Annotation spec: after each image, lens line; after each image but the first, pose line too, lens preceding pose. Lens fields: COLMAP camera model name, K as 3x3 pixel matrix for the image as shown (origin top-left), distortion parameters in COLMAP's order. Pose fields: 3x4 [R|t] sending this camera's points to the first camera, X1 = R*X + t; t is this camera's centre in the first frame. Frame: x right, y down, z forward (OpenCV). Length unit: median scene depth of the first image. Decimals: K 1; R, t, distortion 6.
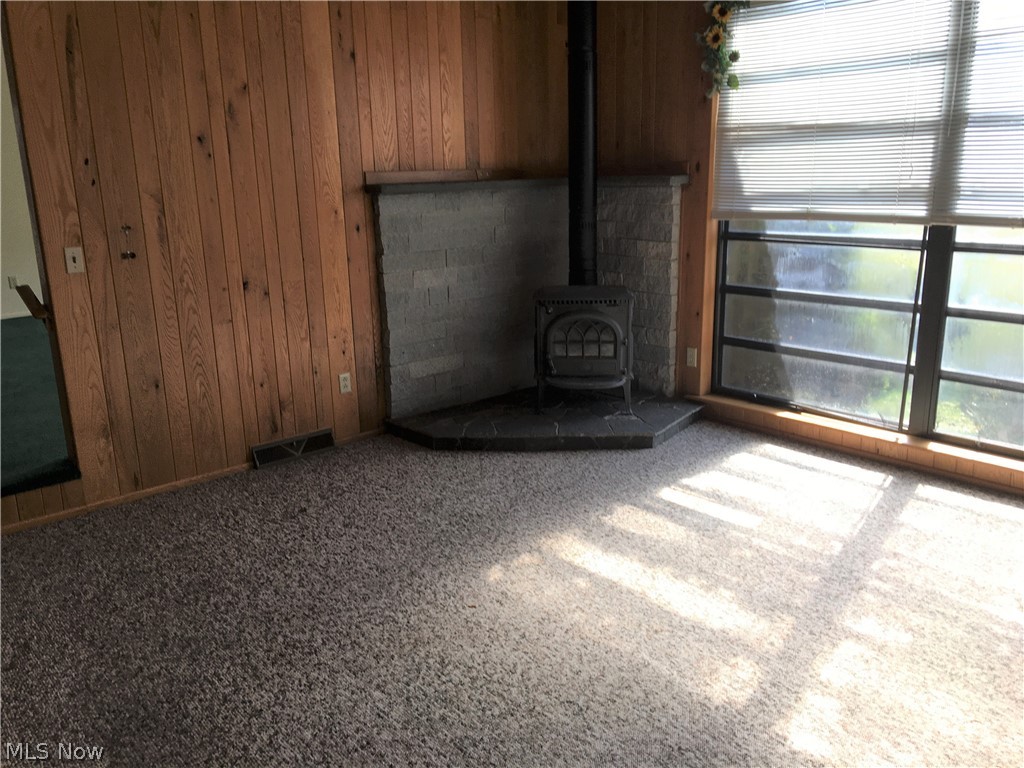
lens RADIAL K [[872.9, 0, 516.1], [0, 872.9, 387.1], [0, 0, 1]] dist [0.066078, -0.080810]
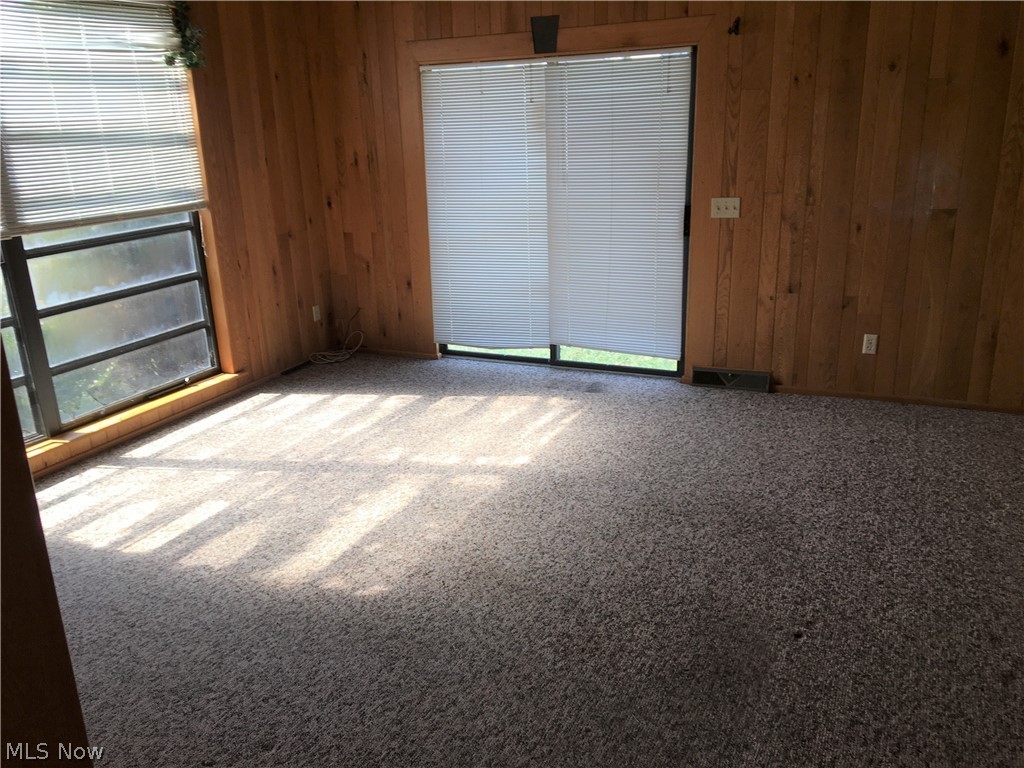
lens RADIAL K [[872.9, 0, 516.1], [0, 872.9, 387.1], [0, 0, 1]] dist [0.066078, -0.080810]
pose [[-0.428883, -0.230037, 0.873580, -0.888899], [0.270896, 0.889779, 0.367299, -0.301982], [-0.861786, 0.394177, -0.319295, 1.082200]]
